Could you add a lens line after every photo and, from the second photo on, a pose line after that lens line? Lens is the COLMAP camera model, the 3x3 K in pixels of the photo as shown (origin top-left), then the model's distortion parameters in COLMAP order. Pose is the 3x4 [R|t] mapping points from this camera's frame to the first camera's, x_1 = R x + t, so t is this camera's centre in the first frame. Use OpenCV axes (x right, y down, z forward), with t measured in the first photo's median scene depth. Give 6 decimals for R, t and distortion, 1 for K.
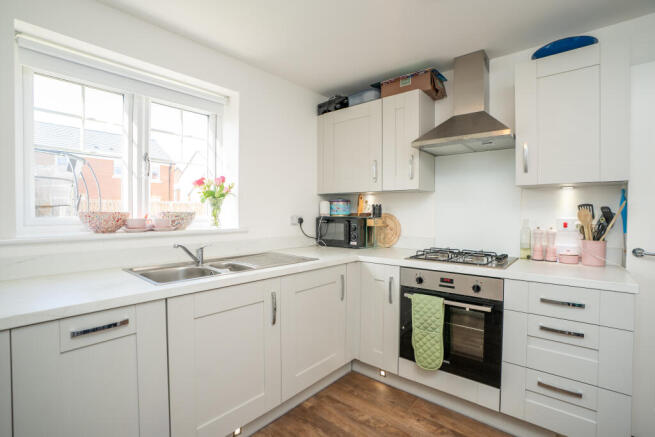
lens RADIAL K [[315.9, 0, 327.5], [0, 315.9, 218.5], [0, 0, 1]] dist [-0.078060, 0.031882]
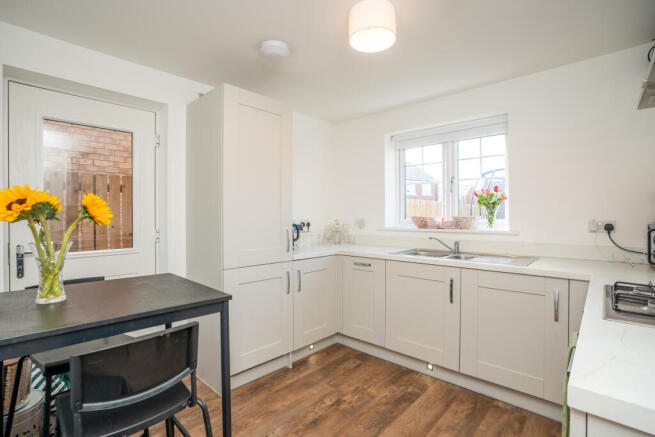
lens RADIAL K [[315.9, 0, 327.5], [0, 315.9, 218.5], [0, 0, 1]] dist [-0.078060, 0.031882]
pose [[-0.038365, 0.003040, -0.999259, 0.949571], [-0.024764, 0.999685, 0.003992, -0.001971], [0.998957, 0.024899, -0.038278, 0.444495]]
